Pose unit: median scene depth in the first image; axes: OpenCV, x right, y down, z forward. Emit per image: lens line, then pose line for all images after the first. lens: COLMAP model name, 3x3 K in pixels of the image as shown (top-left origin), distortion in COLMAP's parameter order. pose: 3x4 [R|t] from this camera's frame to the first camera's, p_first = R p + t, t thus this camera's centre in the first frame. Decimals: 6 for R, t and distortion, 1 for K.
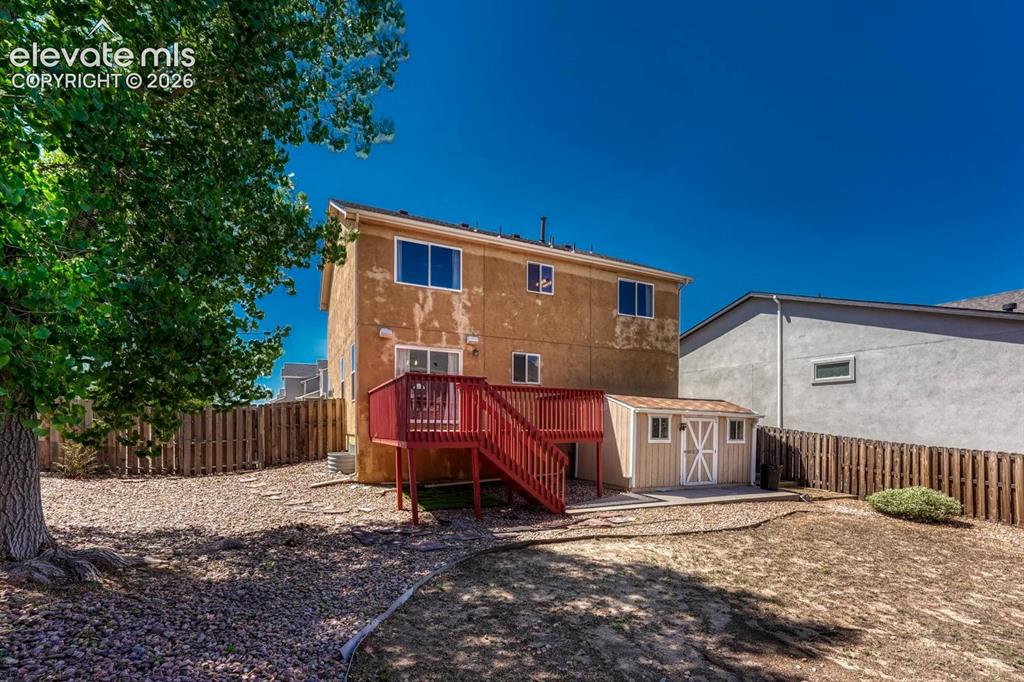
lens RADIAL K [[417.4, 0, 512.3], [0, 417.4, 427.1], [0, 0, 1]] dist [-0.001683, -0.000372]
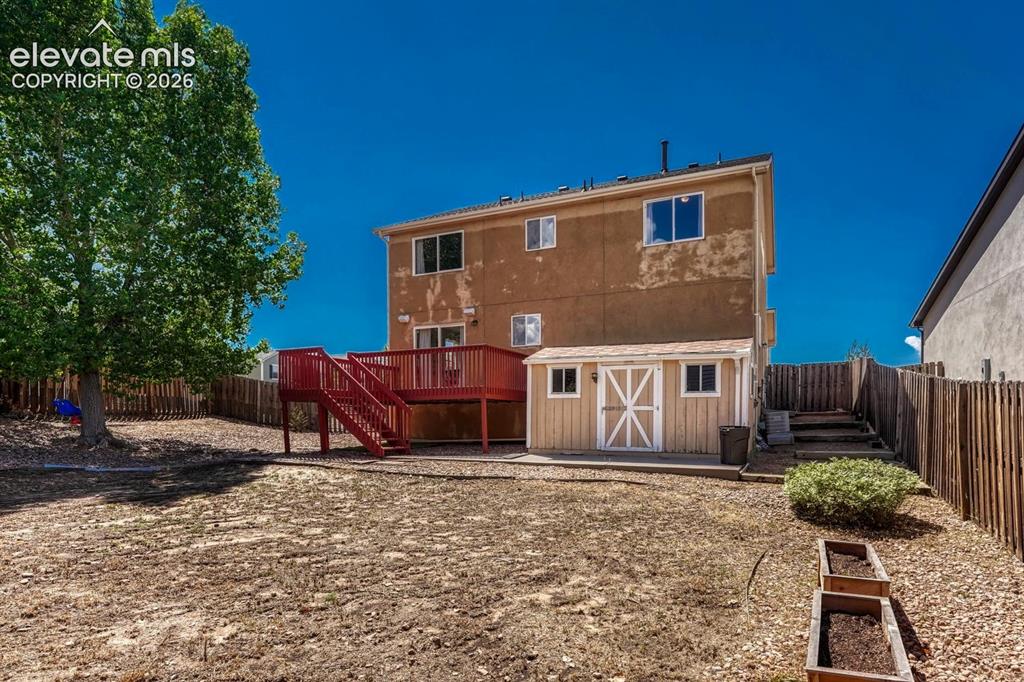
lens RADIAL K [[479.9, 0, 568.2], [0, 479.9, 421.5], [0, 0, 1]] dist [0.000594, 0.000130]
pose [[0.728835, -0.007600, -0.684647, 0.917774], [0.015934, 0.999856, 0.005863, 0.071660], [0.684504, -0.015182, 0.728851, 0.254227]]
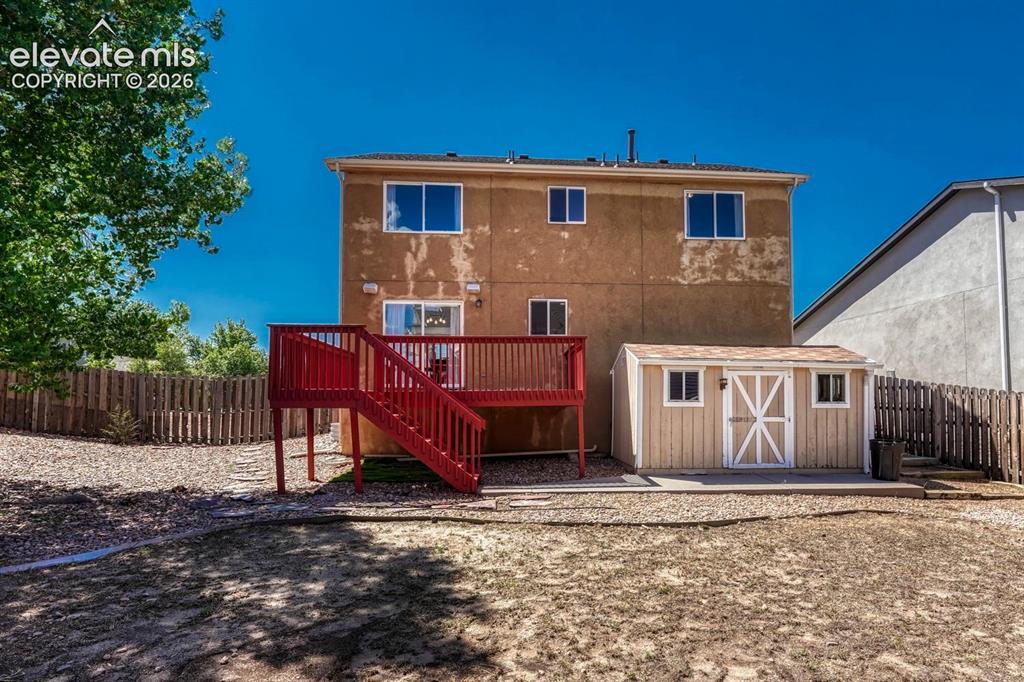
lens RADIAL K [[501.4, 0, 558.3], [0, 501.4, 387.5], [0, 0, 1]] dist [-0.000904, -0.000173]
pose [[0.944710, -0.022724, -0.327118, 0.383420], [0.011960, 0.999320, -0.034881, 0.029143], [0.327689, 0.029040, 0.944339, 0.100820]]
